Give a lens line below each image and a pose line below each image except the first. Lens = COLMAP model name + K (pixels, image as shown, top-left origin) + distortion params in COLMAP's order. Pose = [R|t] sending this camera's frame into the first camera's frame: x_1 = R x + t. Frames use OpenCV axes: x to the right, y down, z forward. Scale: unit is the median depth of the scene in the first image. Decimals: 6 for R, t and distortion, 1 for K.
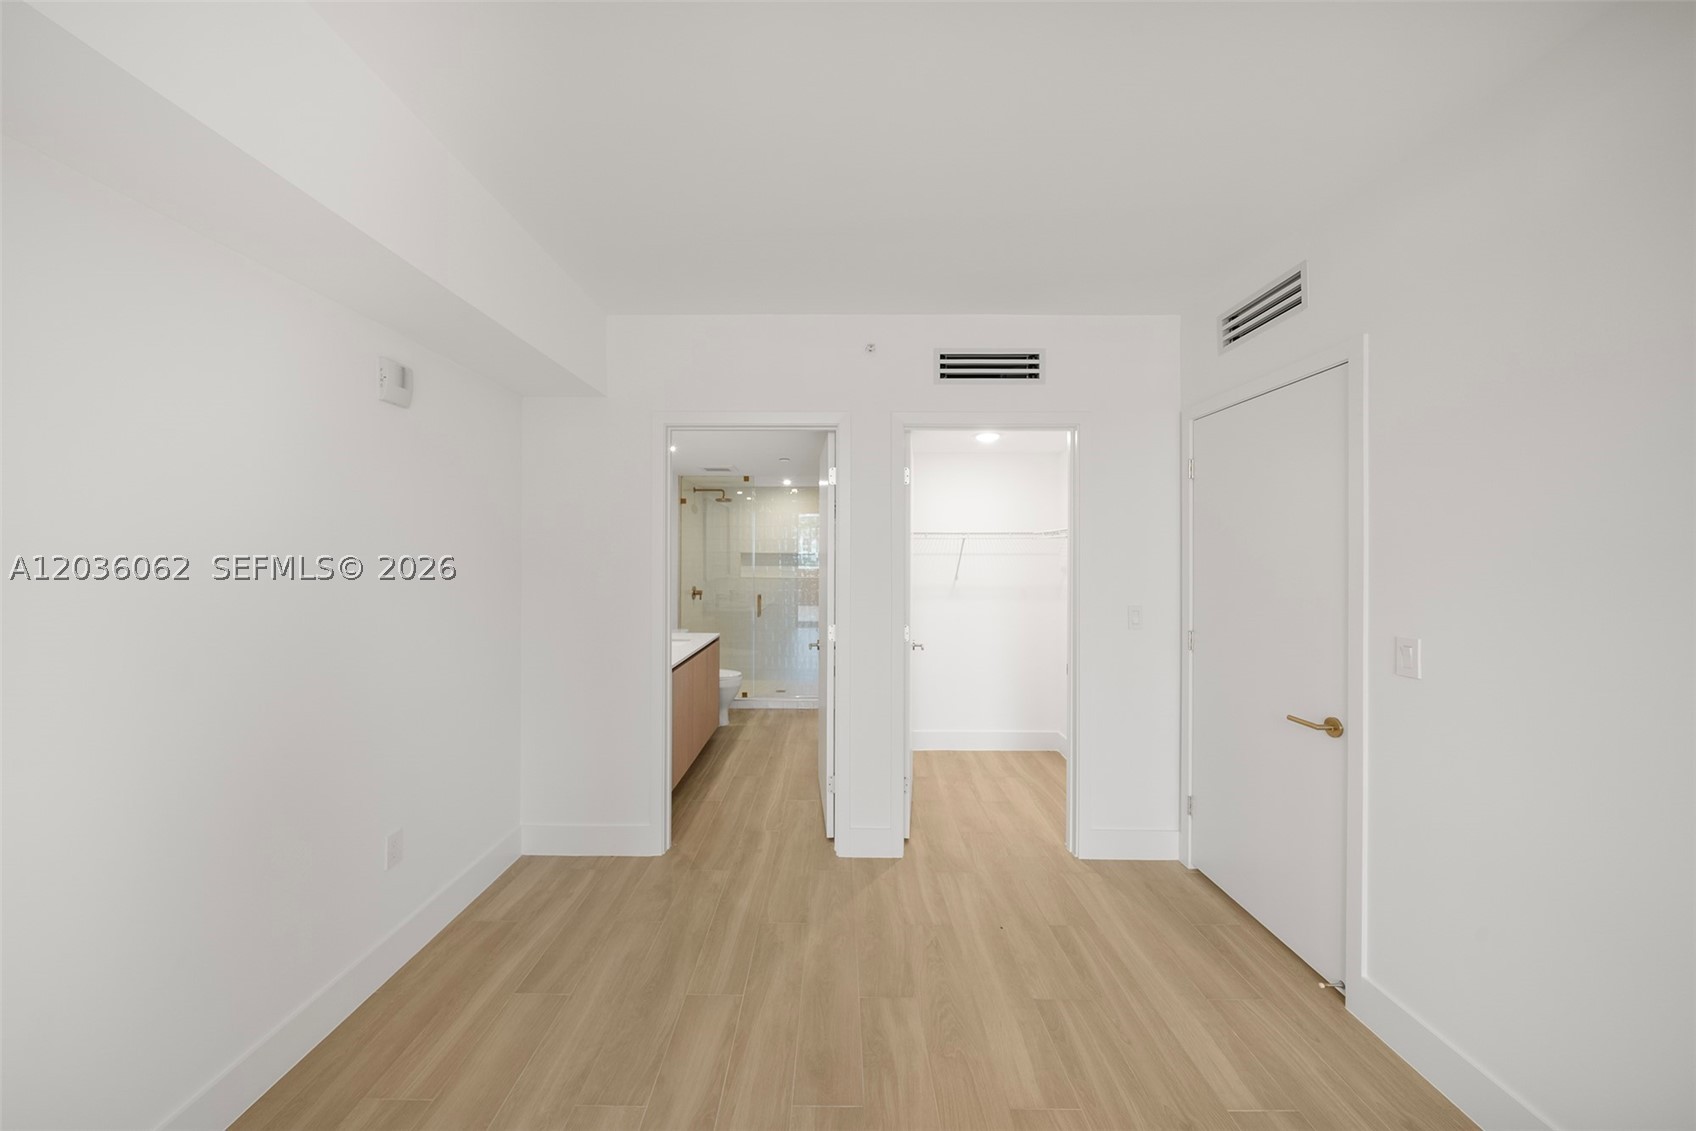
lens RADIAL K [[590.2, 0, 838.1], [0, 590.2, 551.3], [0, 0, 1]] dist [-0.002430, -0.000737]
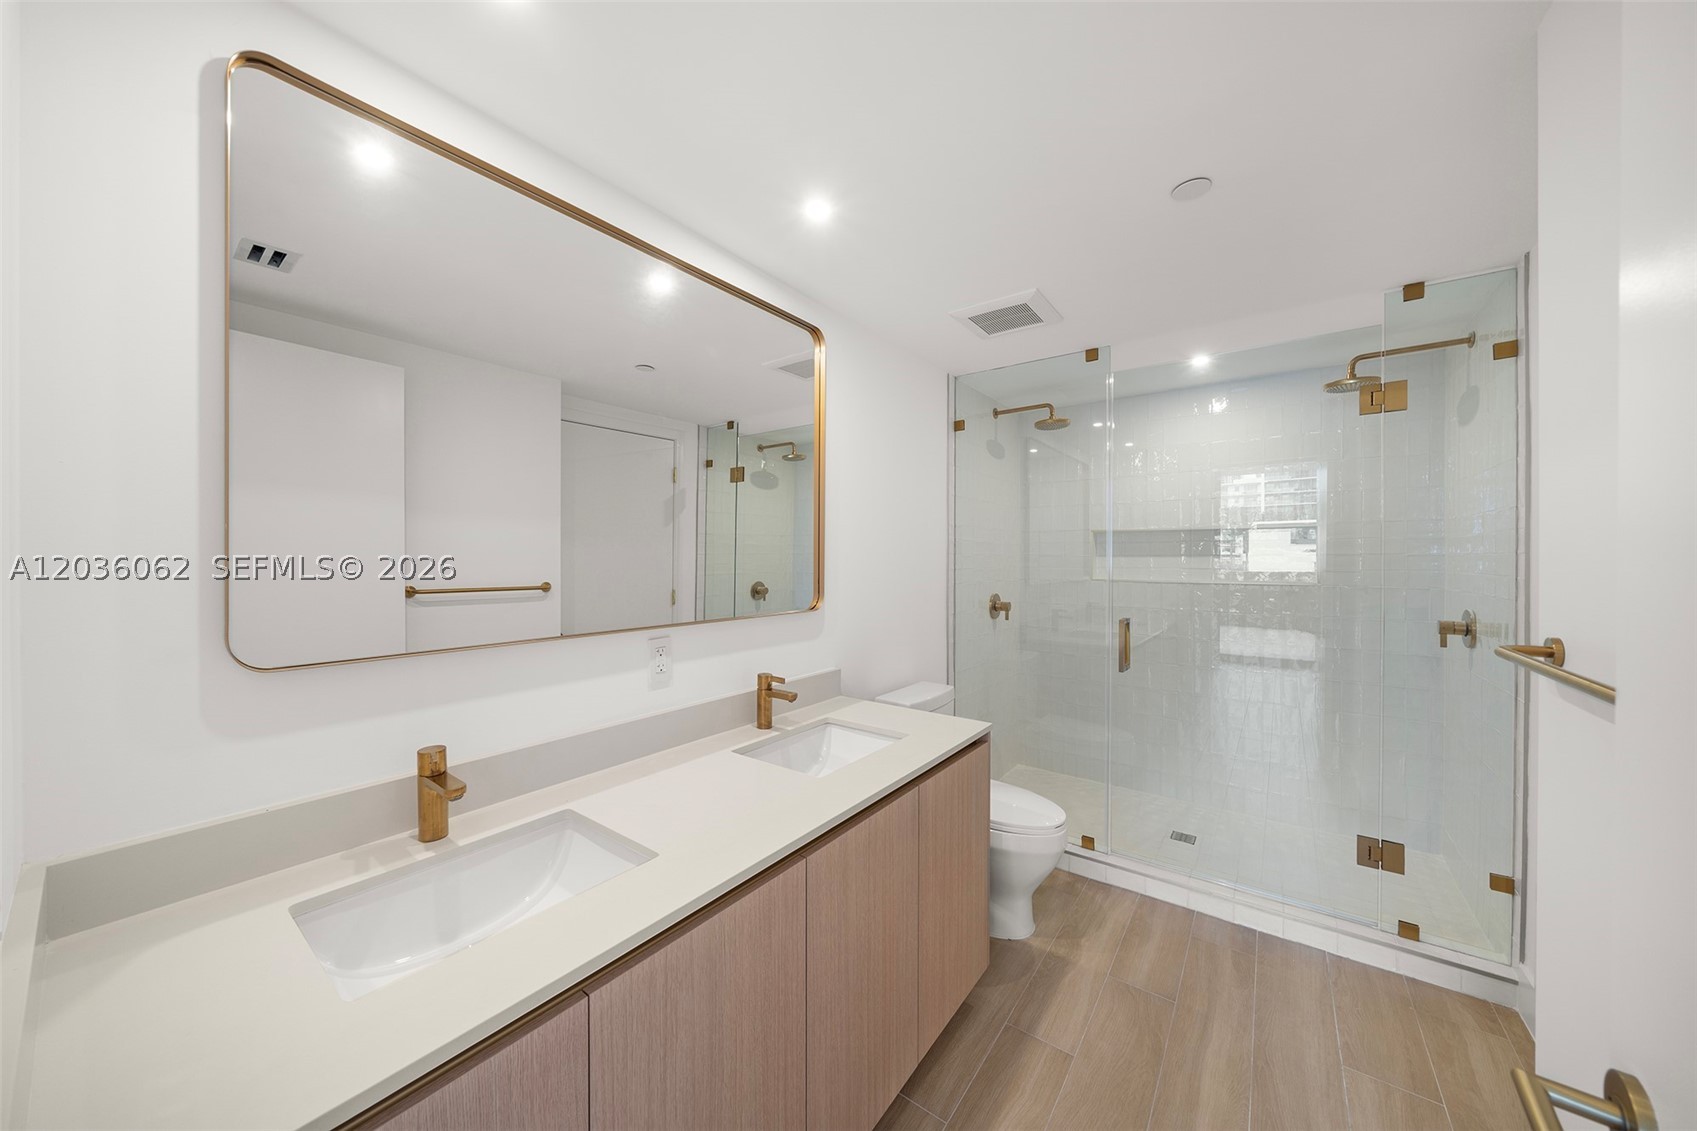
lens RADIAL K [[590.5, 0, 832.8], [0, 590.5, 553.6], [0, 0, 1]] dist [-0.002430, -0.000737]
pose [[0.798246, -0.001205, -0.602330, -0.042863], [0.002696, 0.999995, 0.001571, 0.022952], [0.602325, -0.002878, 0.798245, 0.515233]]
